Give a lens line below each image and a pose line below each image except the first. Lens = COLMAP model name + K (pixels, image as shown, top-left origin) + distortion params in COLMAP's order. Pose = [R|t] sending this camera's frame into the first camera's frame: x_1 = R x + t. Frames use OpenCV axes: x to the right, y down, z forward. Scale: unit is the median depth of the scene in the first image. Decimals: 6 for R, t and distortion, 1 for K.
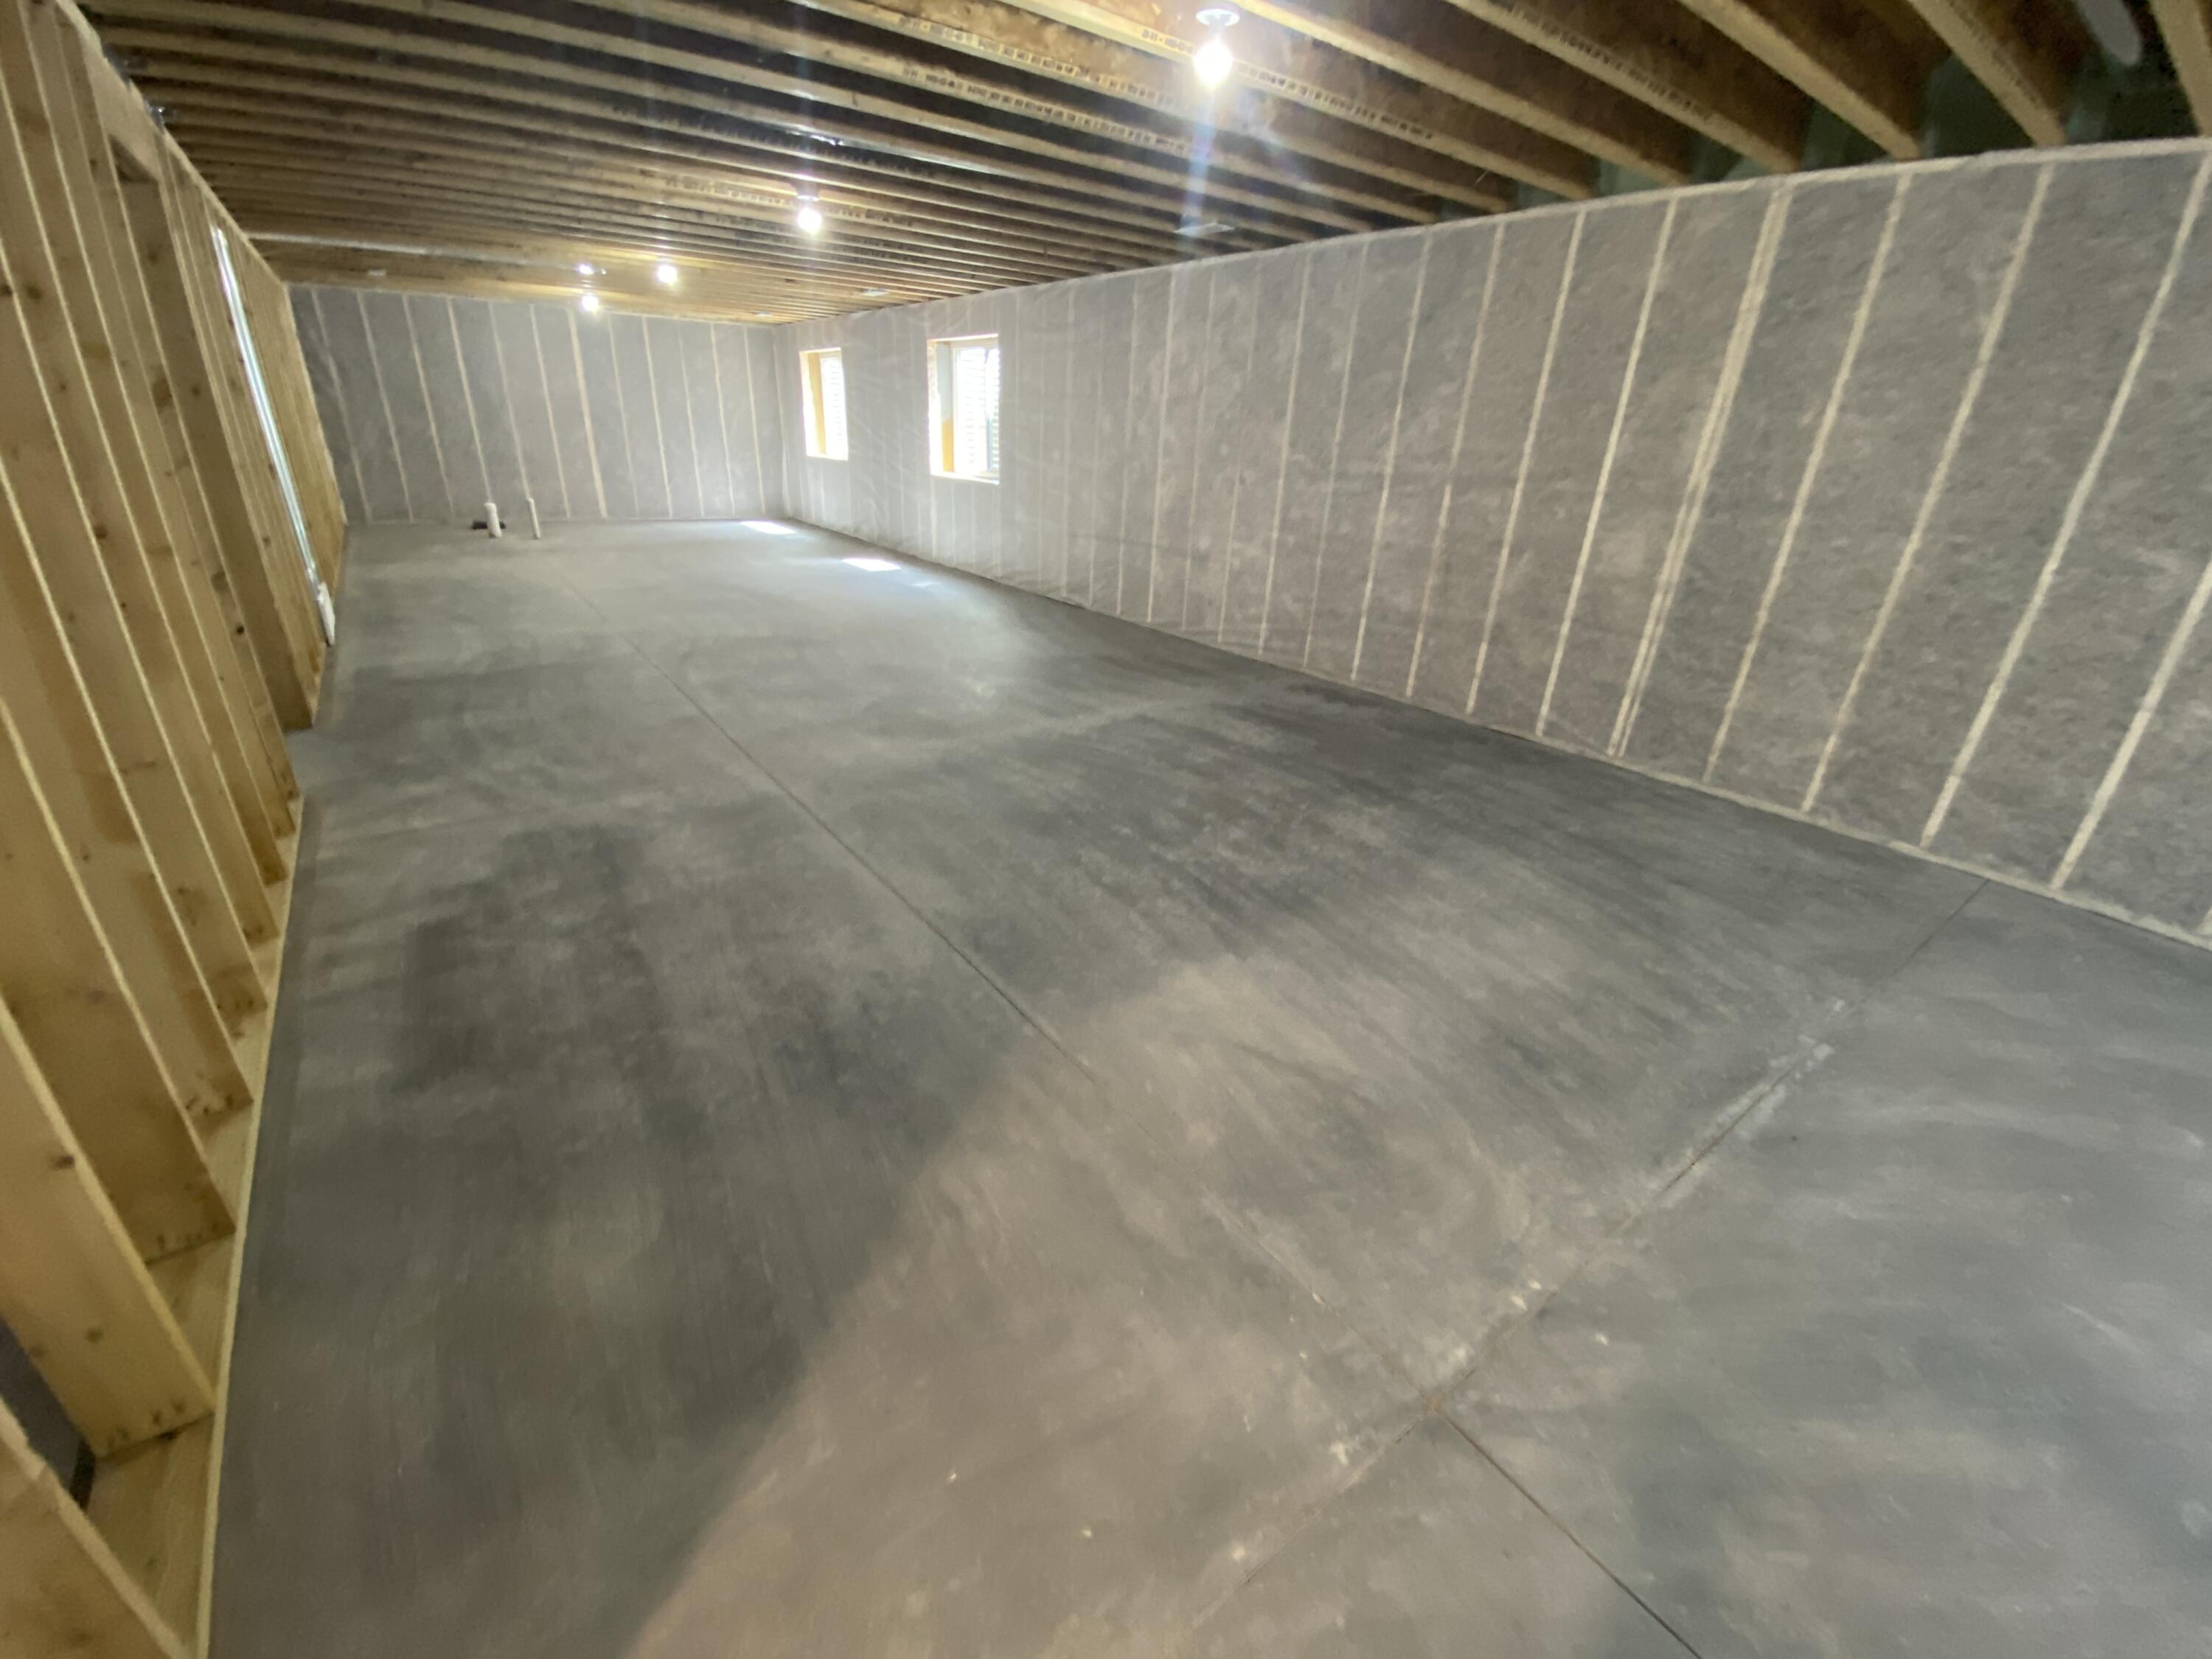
lens RADIAL K [[909.1, 0, 1073.4], [0, 909.1, 842.0], [0, 0, 1]] dist [0.049077, -0.038988]
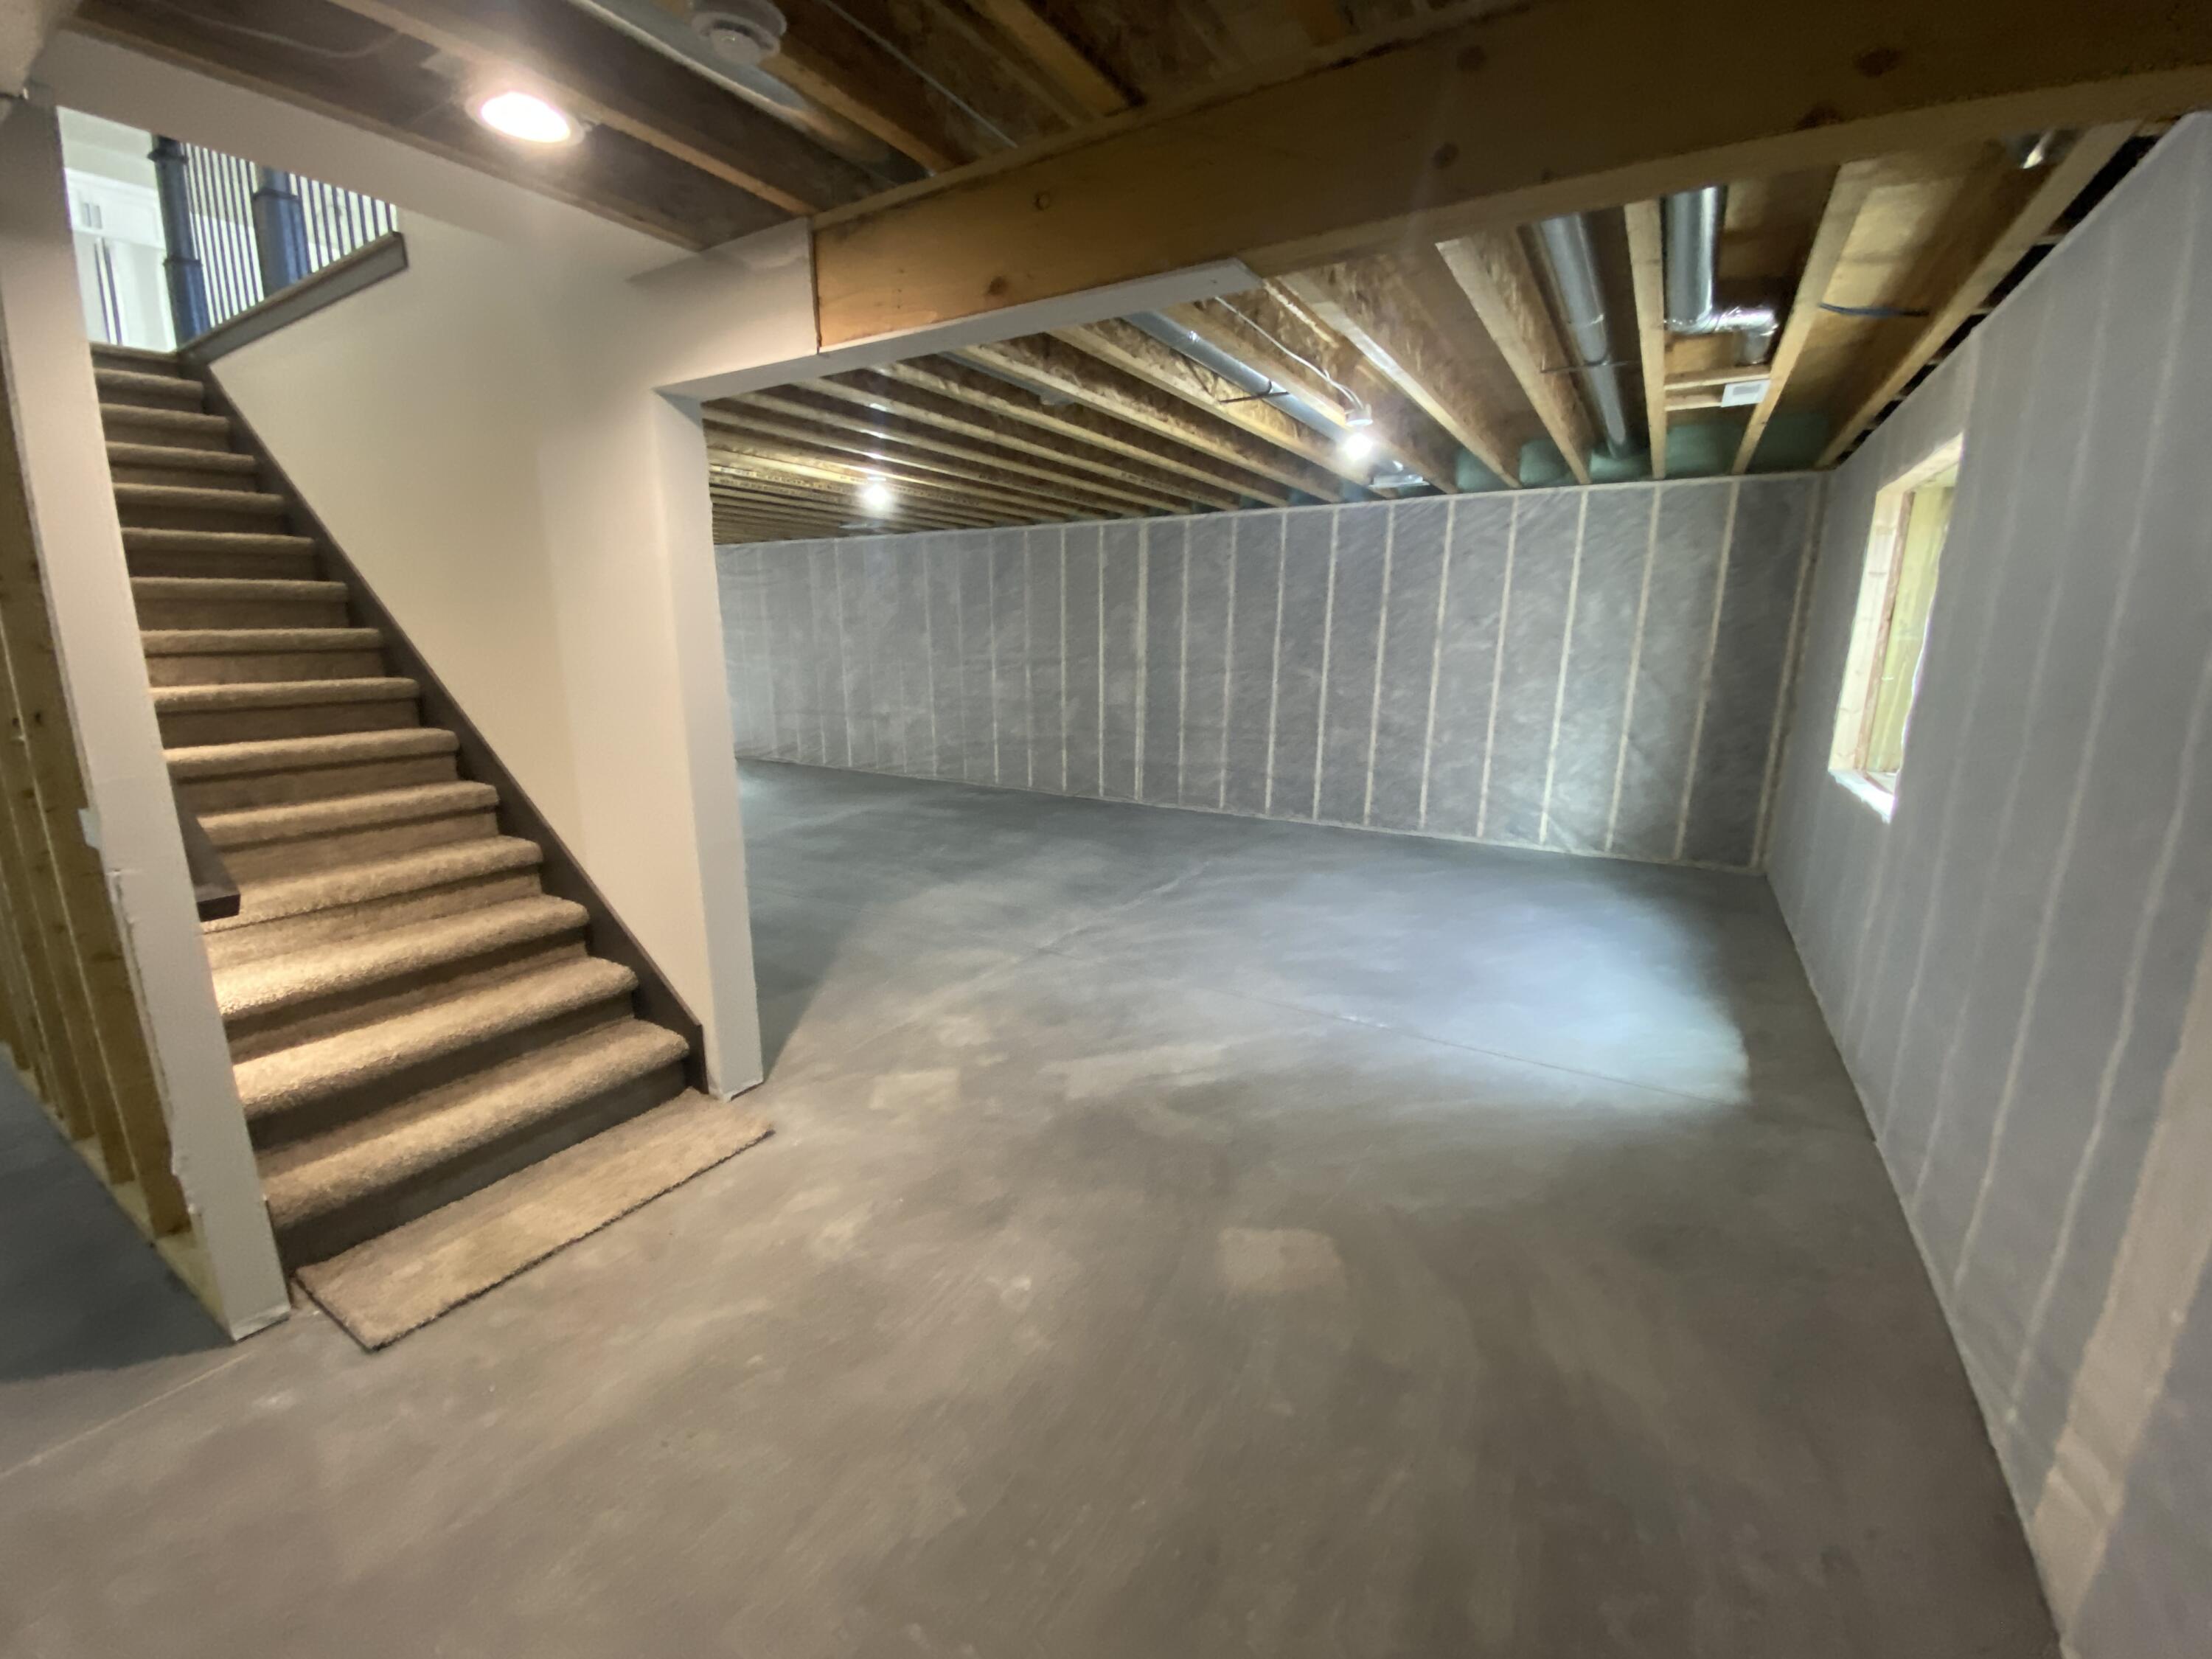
lens RADIAL K [[897.9, 0, 1102.7], [0, 897.9, 824.7], [0, 0, 1]] dist [0.019572, -0.019066]
pose [[0.917051, -0.118780, 0.380669, -0.155006], [0.194844, 0.966365, -0.167855, 0.236088], [-0.347928, 0.228102, 0.909349, -0.566972]]
